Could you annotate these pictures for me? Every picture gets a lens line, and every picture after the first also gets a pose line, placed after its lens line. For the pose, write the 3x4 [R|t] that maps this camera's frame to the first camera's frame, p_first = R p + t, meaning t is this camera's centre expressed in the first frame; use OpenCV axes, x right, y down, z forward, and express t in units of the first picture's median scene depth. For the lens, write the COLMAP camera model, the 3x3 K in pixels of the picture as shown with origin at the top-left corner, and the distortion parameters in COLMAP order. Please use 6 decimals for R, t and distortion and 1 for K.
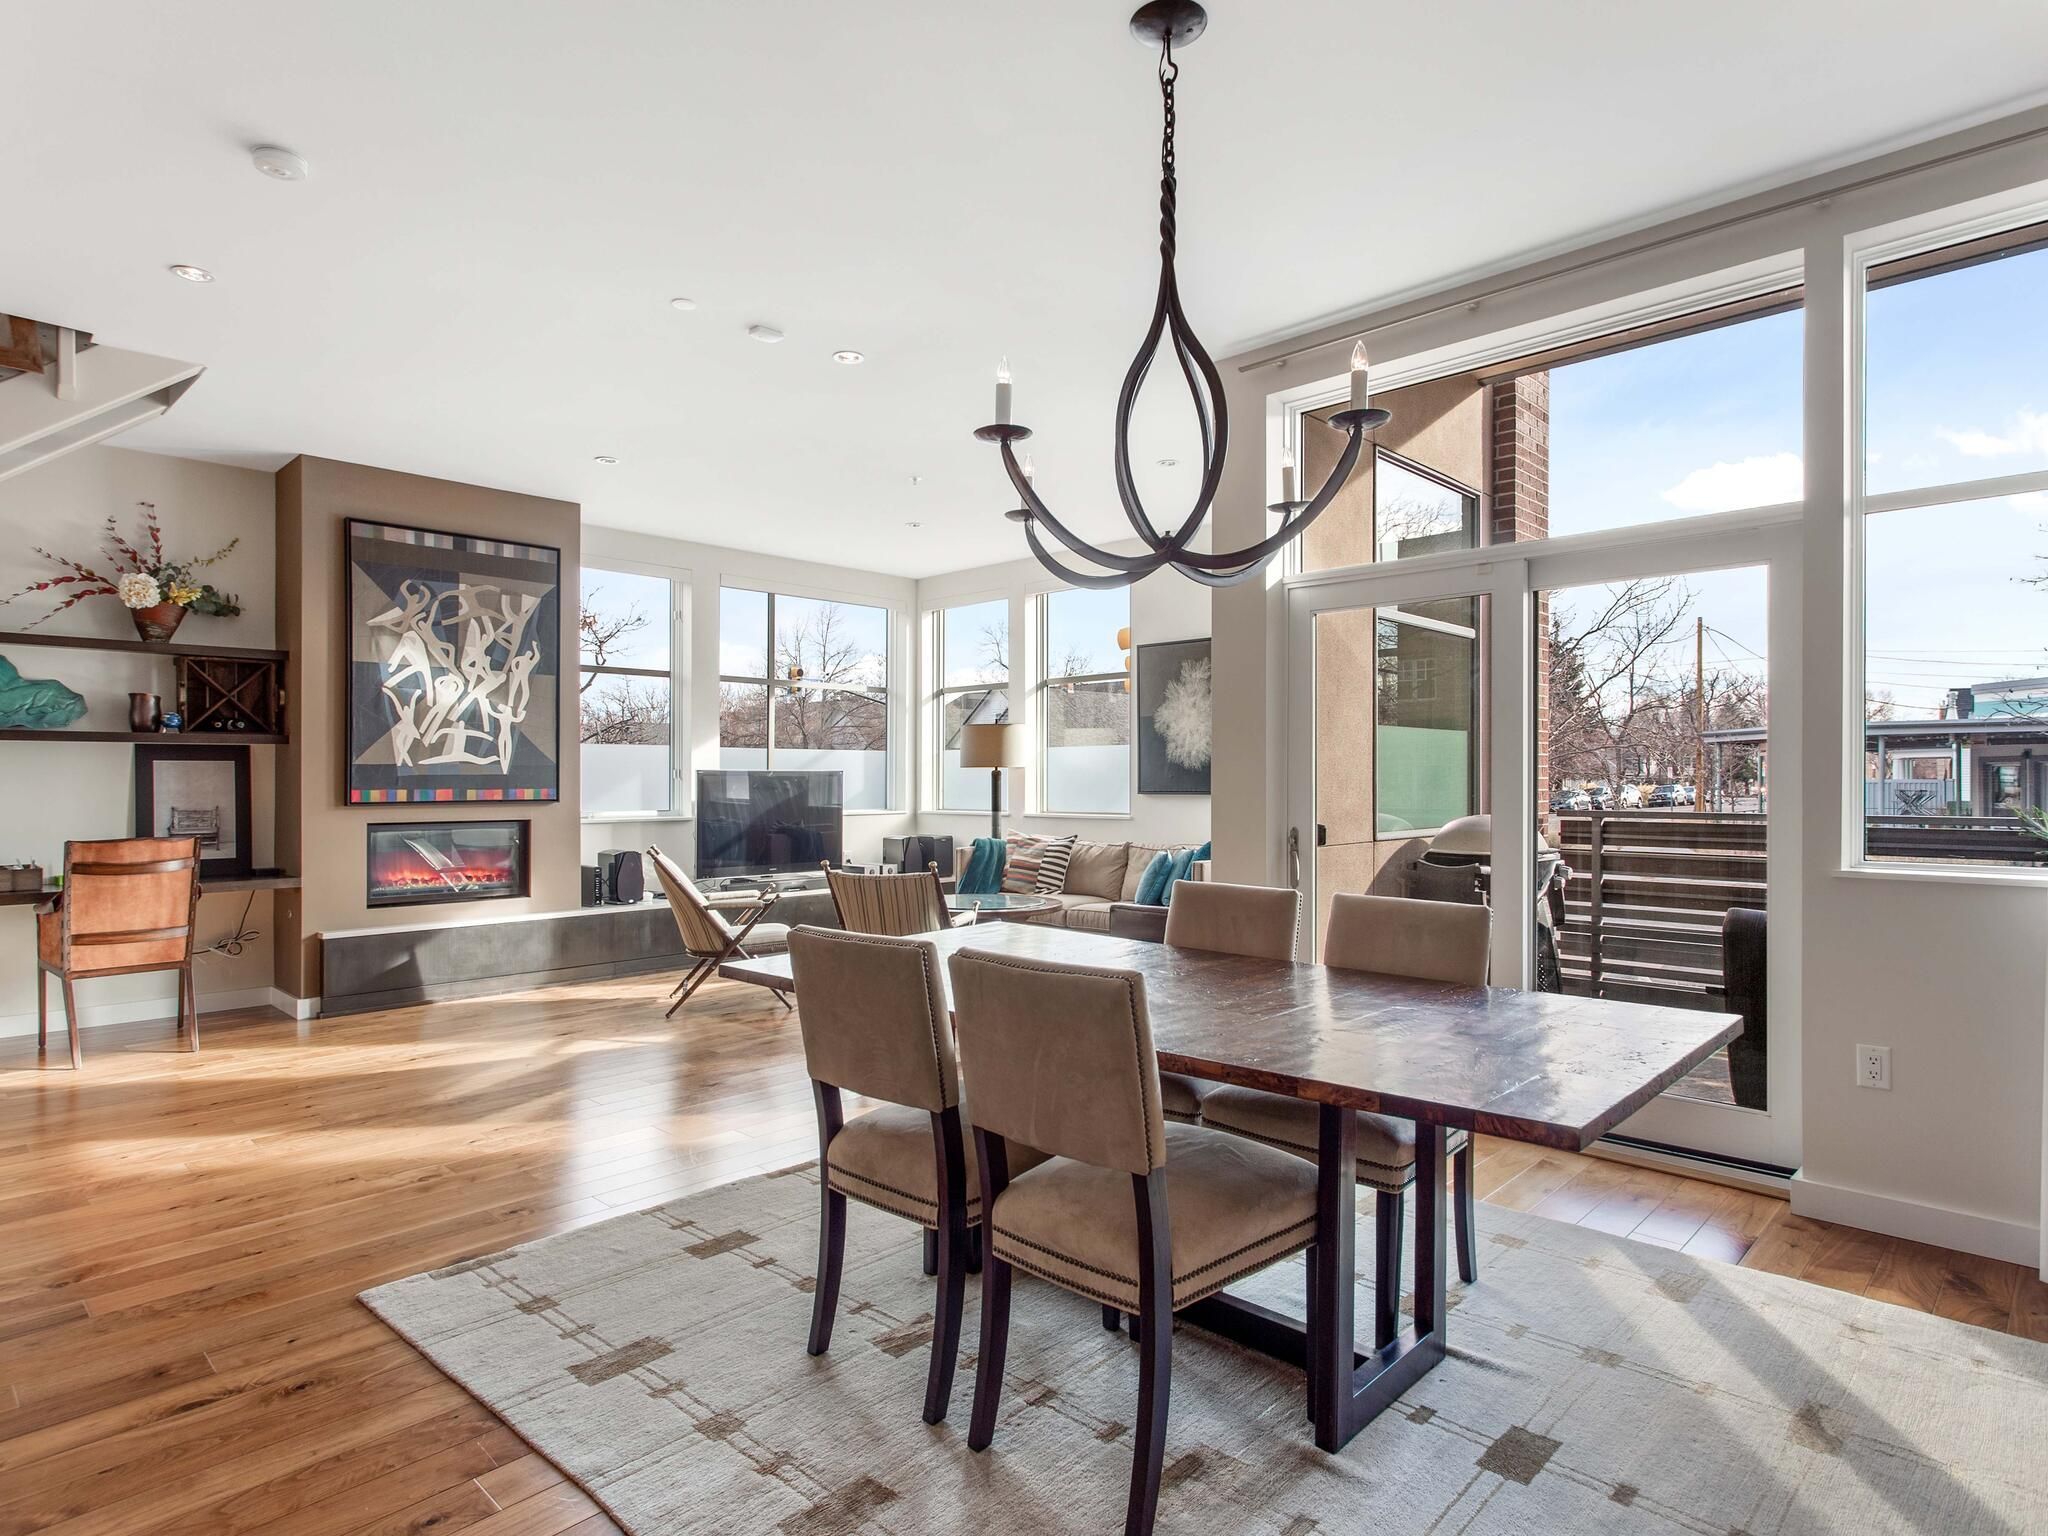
lens RADIAL K [[1117.0, 0, 1022.7], [0, 1117.0, 775.4], [0, 0, 1]] dist [0.001451, 0.002021]
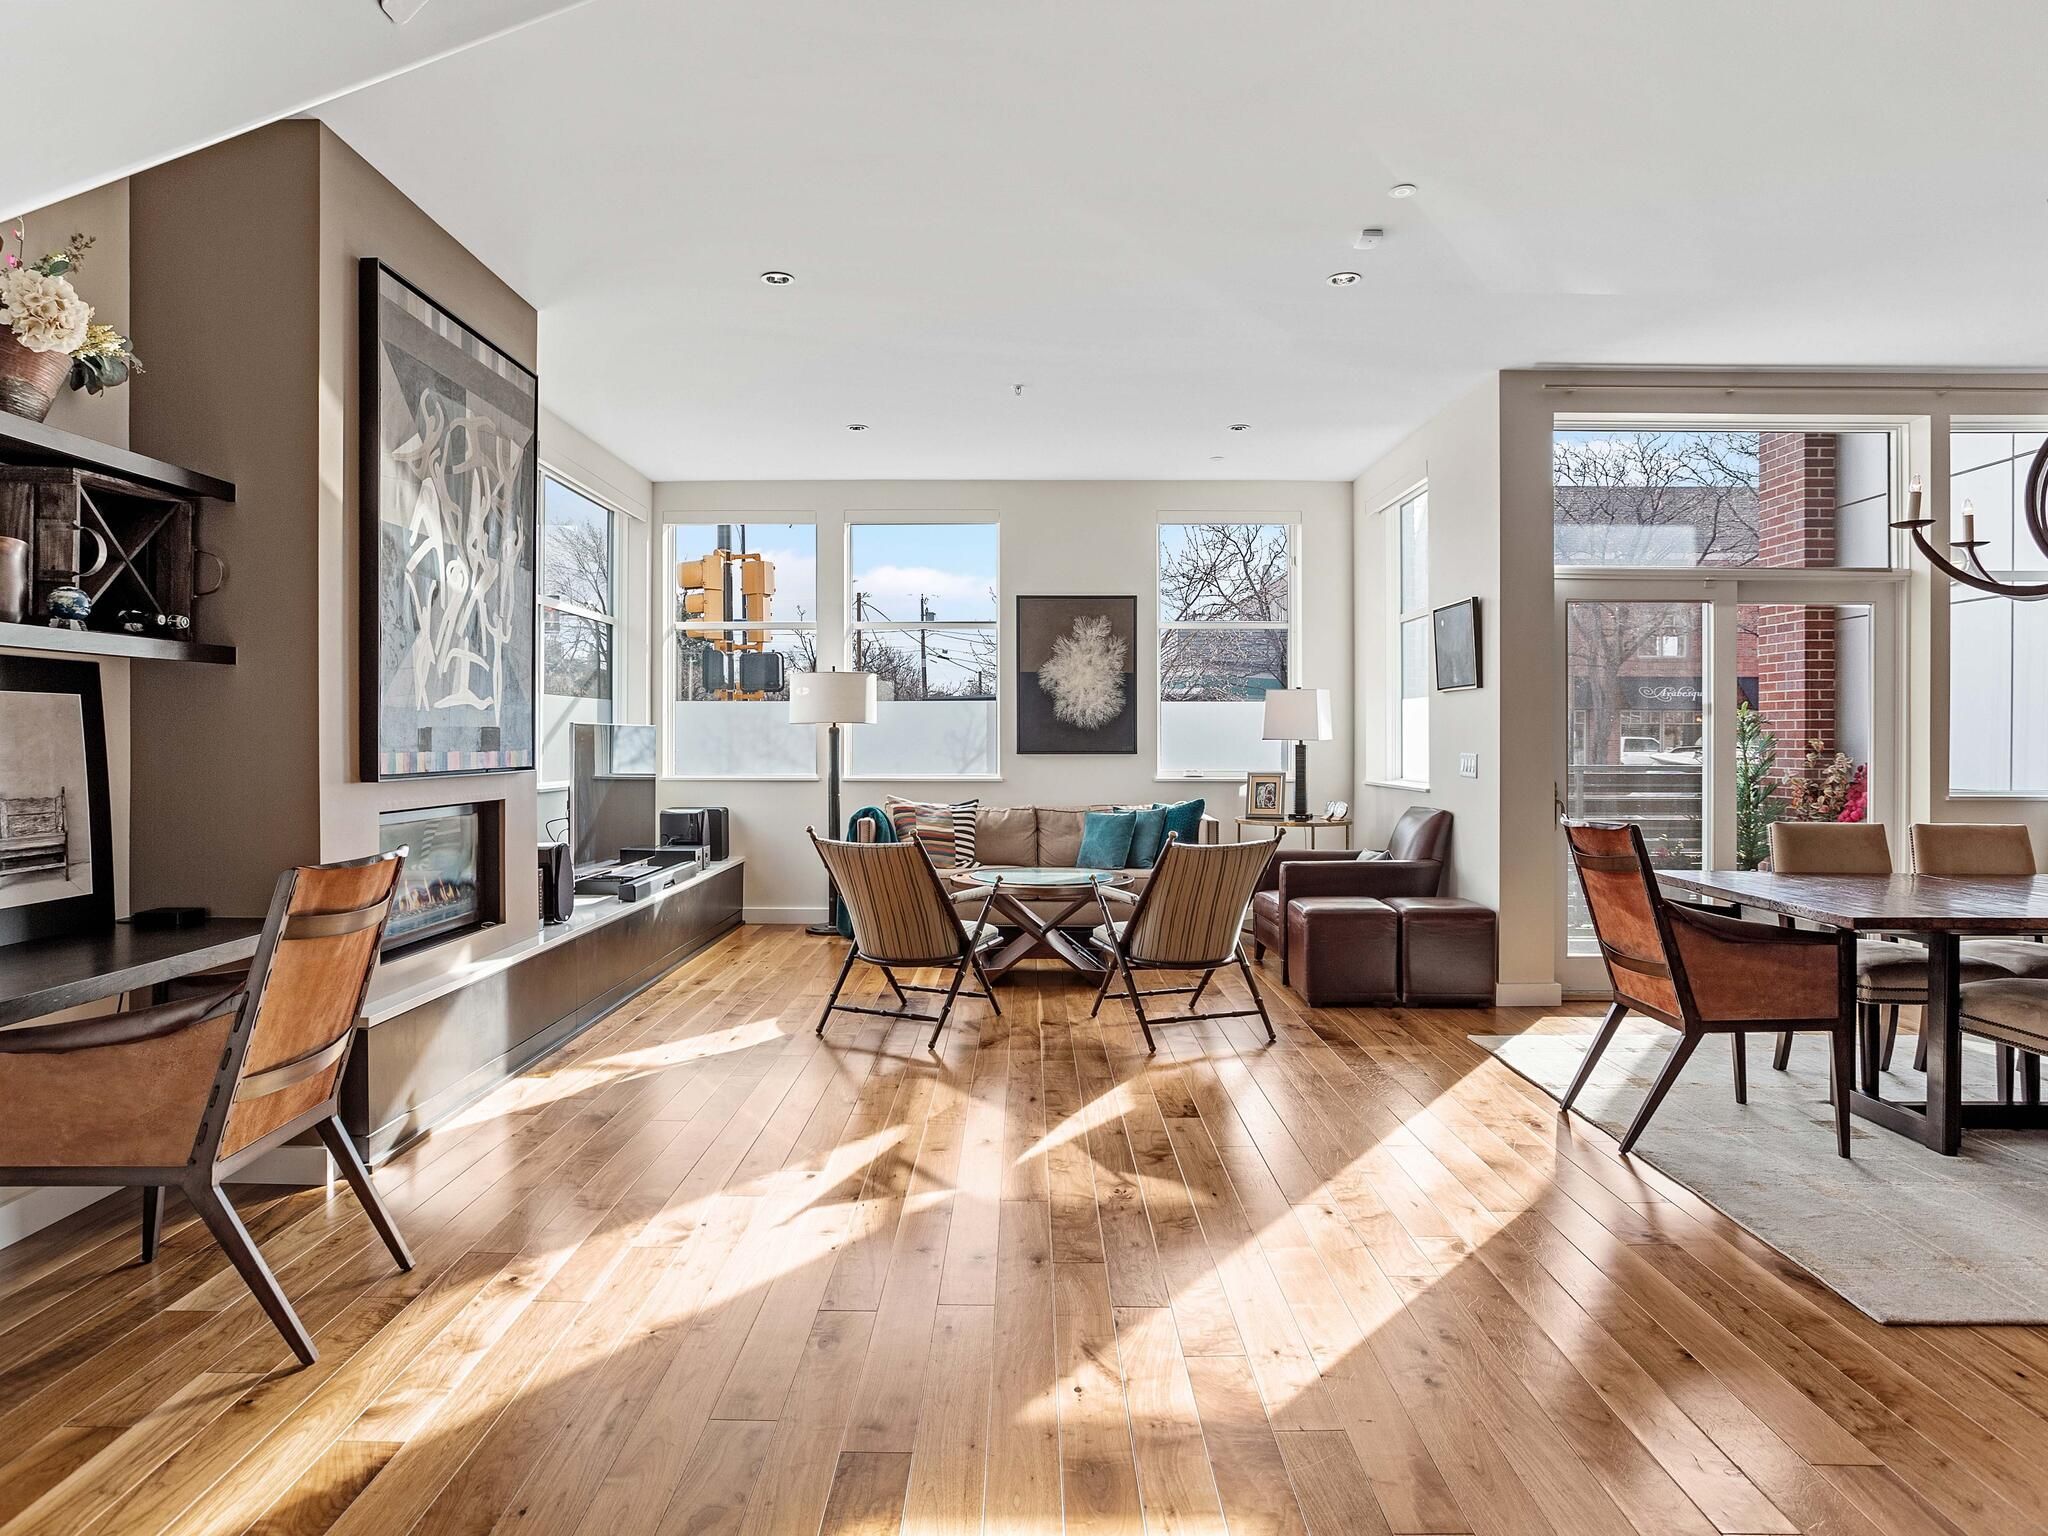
lens RADIAL K [[1191.6, 0, 1010.6], [0, 1191.6, 753.7], [0, 0, 1]] dist [-0.063117, 0.041413]
pose [[0.728418, -0.005114, 0.685114, -0.728997], [-0.005358, 0.999899, 0.013159, 0.003874], [-0.685112, -0.013256, 0.728317, 0.344365]]
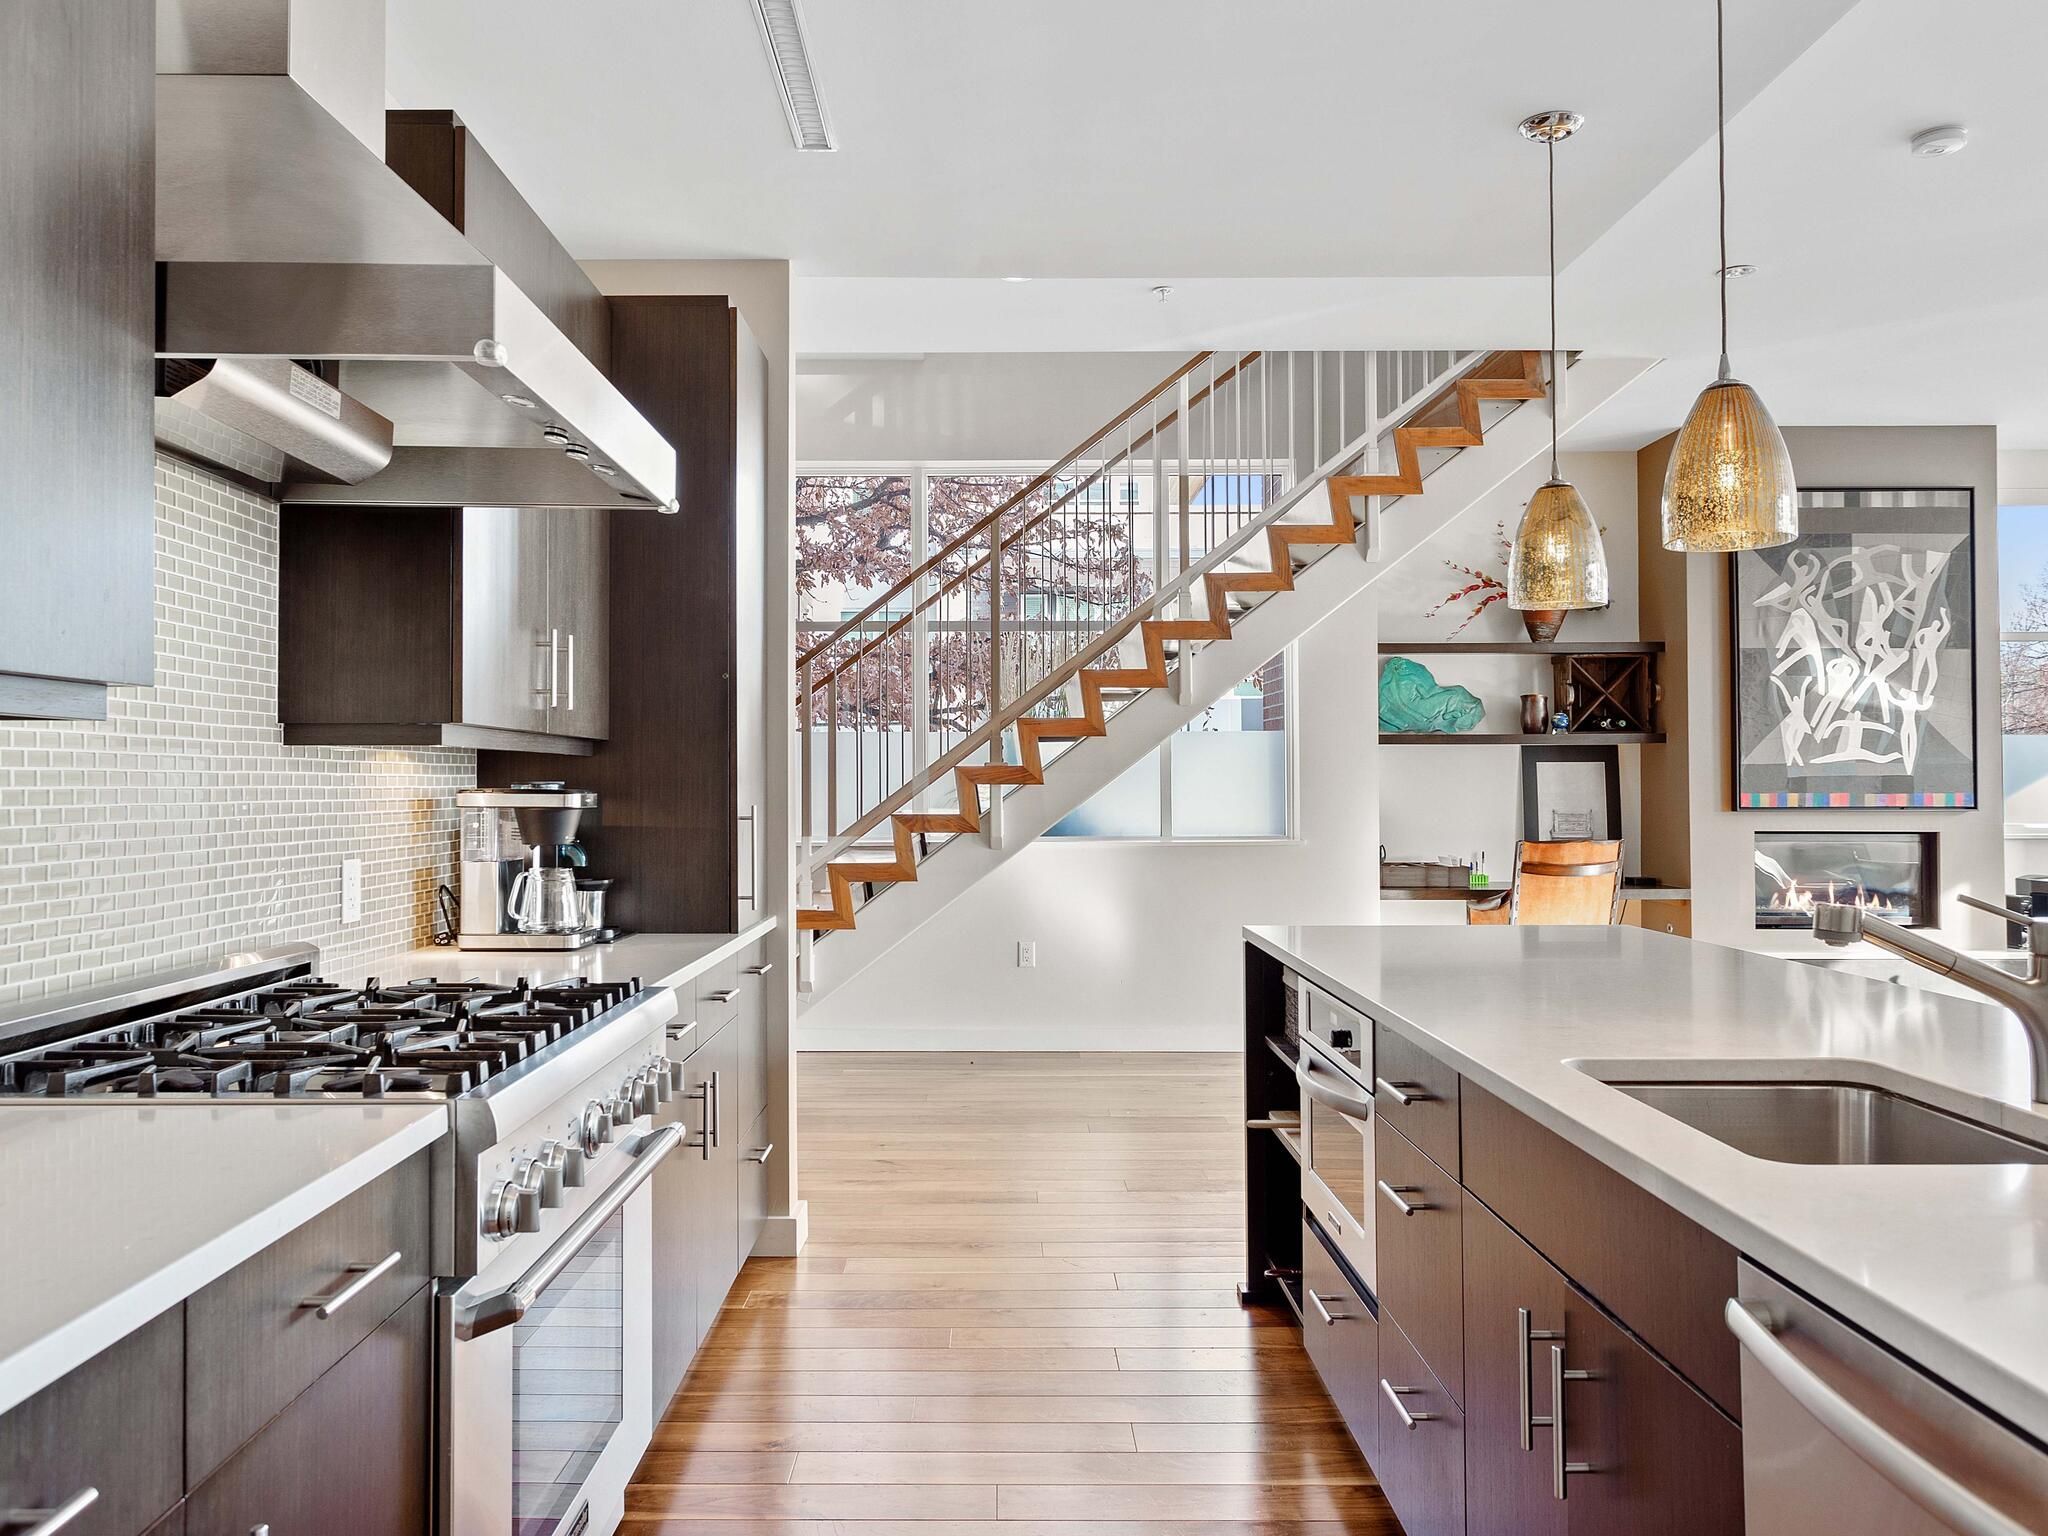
lens RADIAL K [[1478.1, 0, 1010.5], [0, 1478.1, 744.1], [0, 0, 1]] dist [0.008002, 0.002327]
pose [[0.695435, -0.018206, -0.718358, -0.149893], [0.002222, 0.999729, -0.023185, 0.000015], [0.718585, 0.014527, 0.695287, -0.221352]]
